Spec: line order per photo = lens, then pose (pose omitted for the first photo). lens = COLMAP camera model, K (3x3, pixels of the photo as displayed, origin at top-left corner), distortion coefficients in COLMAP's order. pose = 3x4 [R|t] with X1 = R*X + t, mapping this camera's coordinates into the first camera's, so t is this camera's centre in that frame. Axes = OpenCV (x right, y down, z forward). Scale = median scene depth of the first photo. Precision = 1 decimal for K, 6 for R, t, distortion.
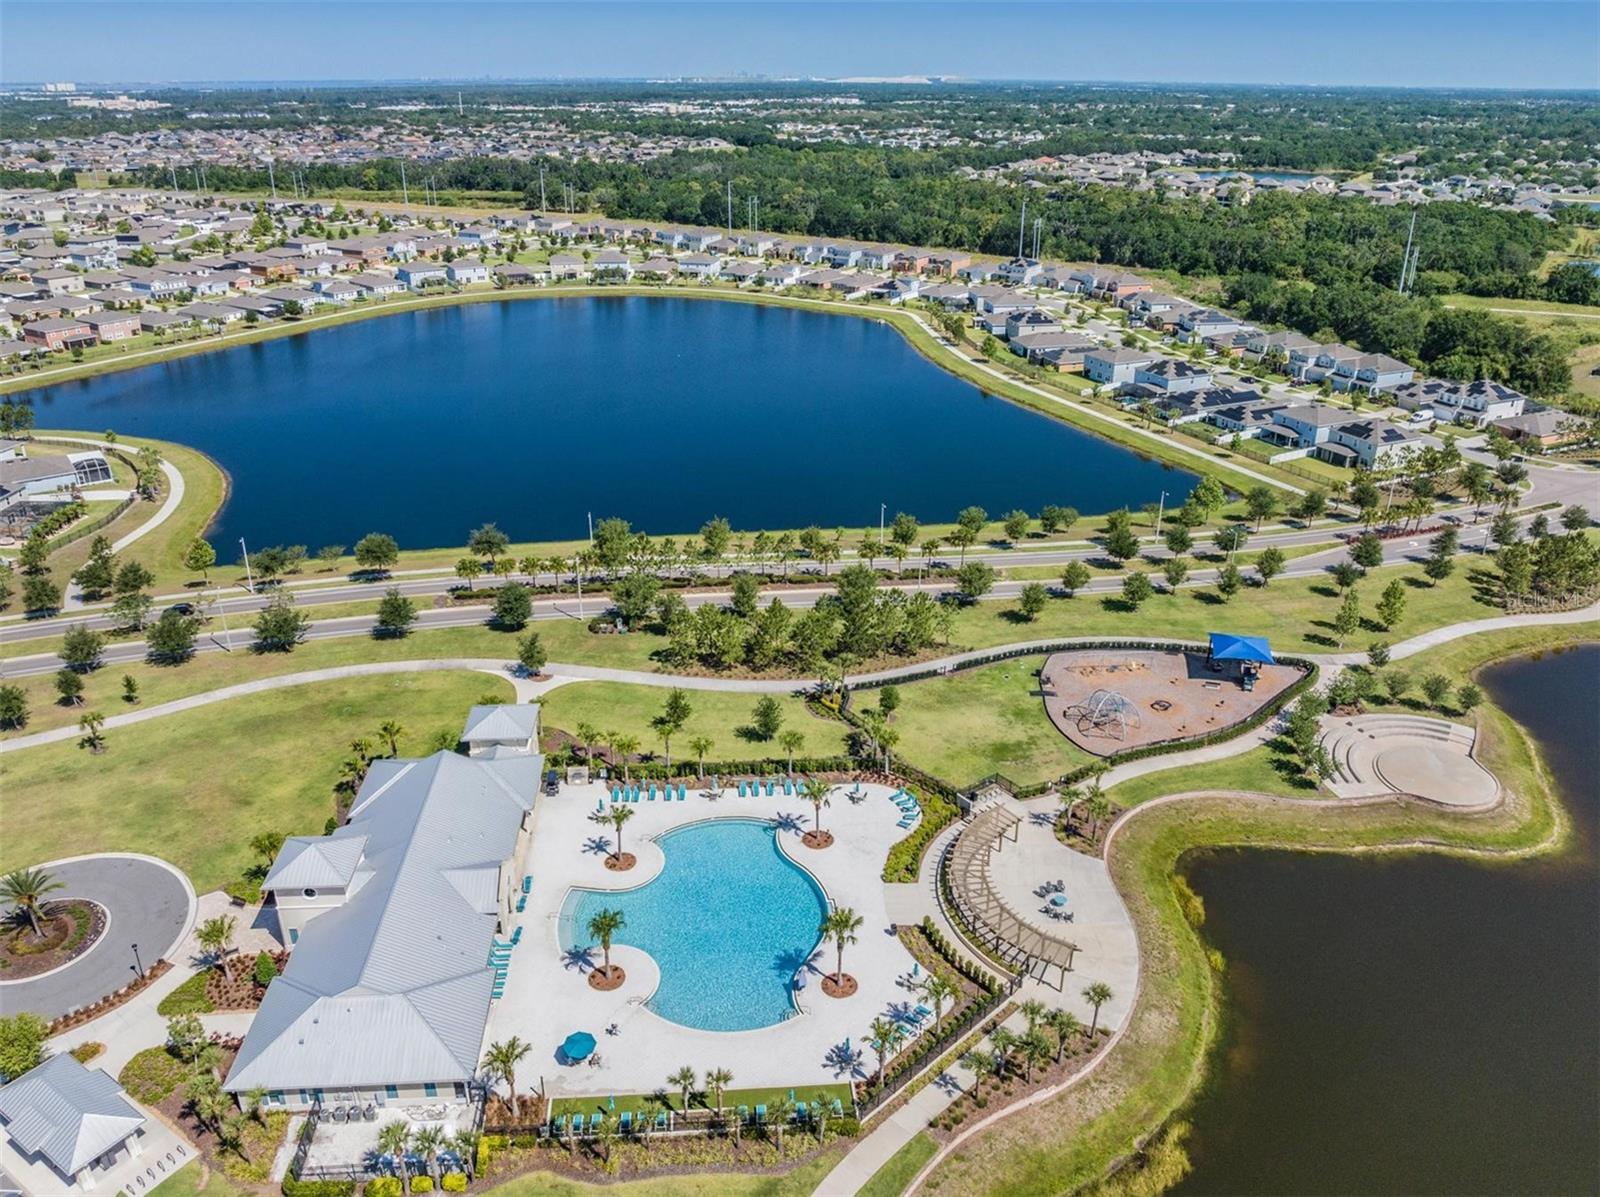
lens RADIAL K [[1174.5, 0, 800.0], [0, 1174.5, 598.5], [0, 0, 1]] dist [-0.042954, -0.000338]
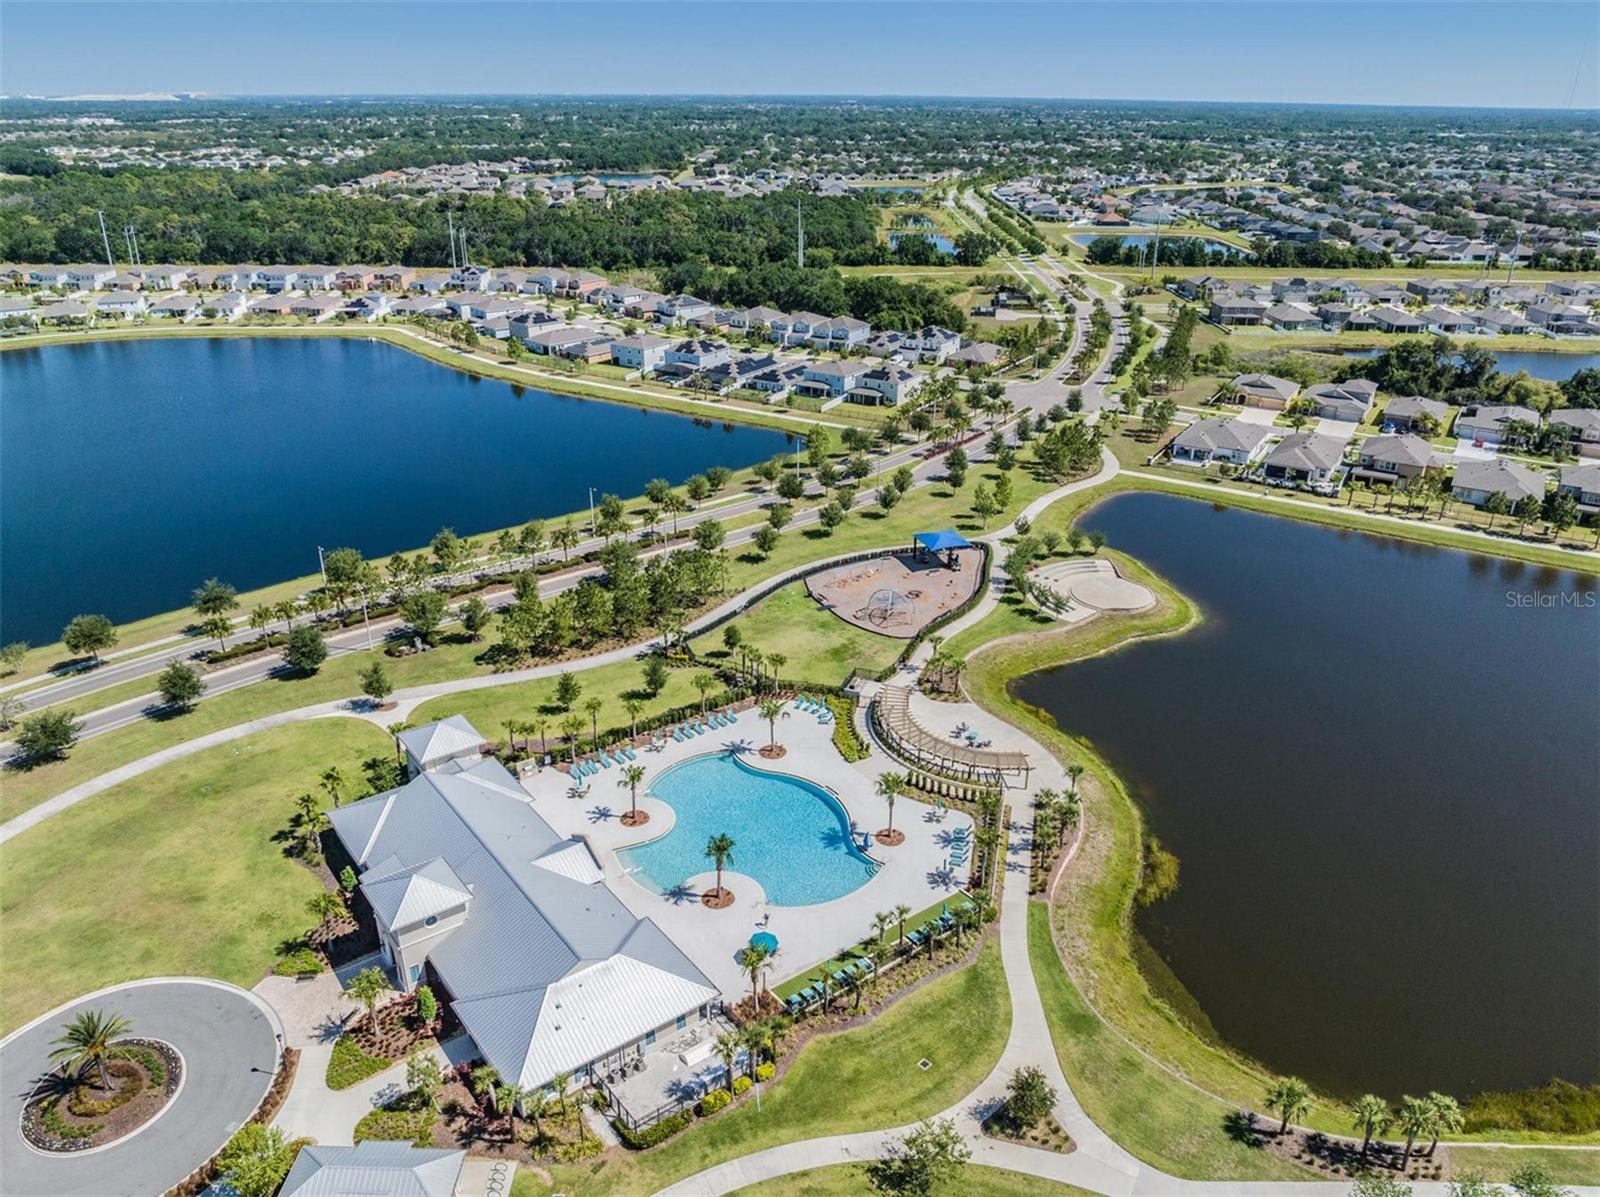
lens RADIAL K [[1174.5, 0, 800.0], [0, 1174.5, 598.5], [0, 0, 1]] dist [-0.042954, -0.000338]
pose [[0.836208, -0.213731, 0.505051, -0.220129], [0.218096, 0.974577, 0.051328, 0.002929], [-0.503181, 0.067229, 0.861562, -0.004713]]
